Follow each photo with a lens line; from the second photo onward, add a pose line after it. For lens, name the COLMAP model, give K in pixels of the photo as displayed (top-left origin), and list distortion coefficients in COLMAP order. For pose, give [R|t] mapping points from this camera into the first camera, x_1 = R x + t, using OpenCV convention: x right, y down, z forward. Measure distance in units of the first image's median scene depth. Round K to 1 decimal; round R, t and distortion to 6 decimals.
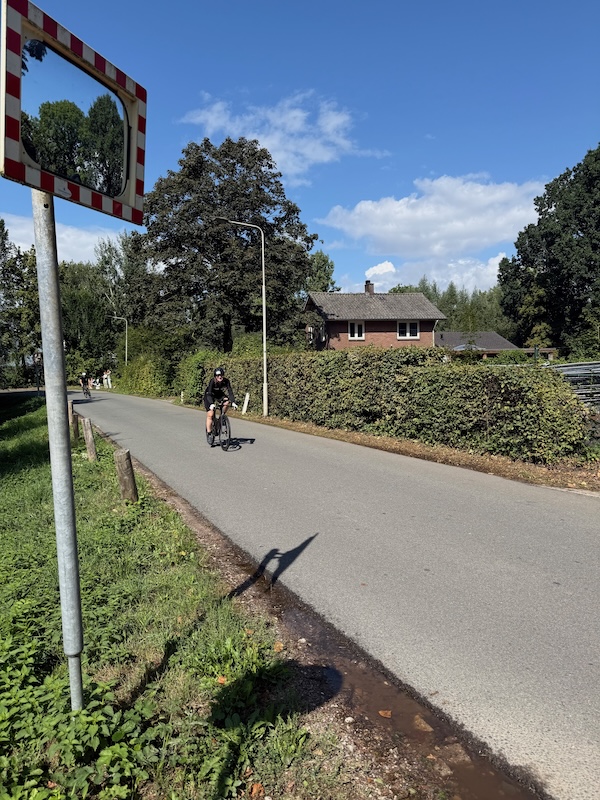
lens RADIAL K [[582.5, 0, 330.2], [0, 582.5, 404.6], [0, 0, 1]] dist [0.091879, -0.076086]
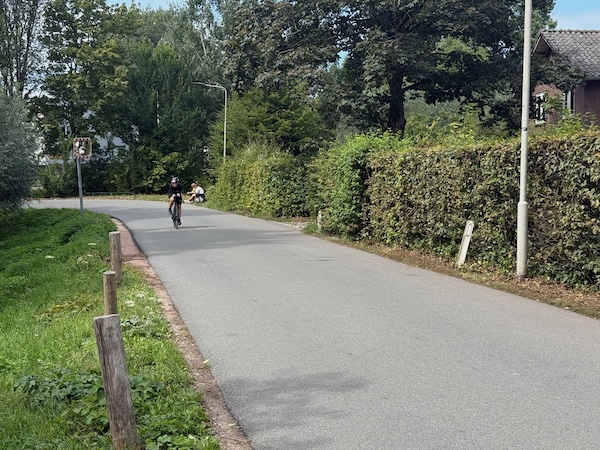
lens RADIAL K [[526.5, 0, 300.0], [0, 526.5, 225.0], [0, 0, 1]] dist [0.008642, -0.004266]
pose [[0.982484, 0.023819, -0.184819, -0.411737], [-0.015861, 0.998887, 0.044419, -0.068600], [0.185671, -0.040710, 0.981768, 1.171799]]
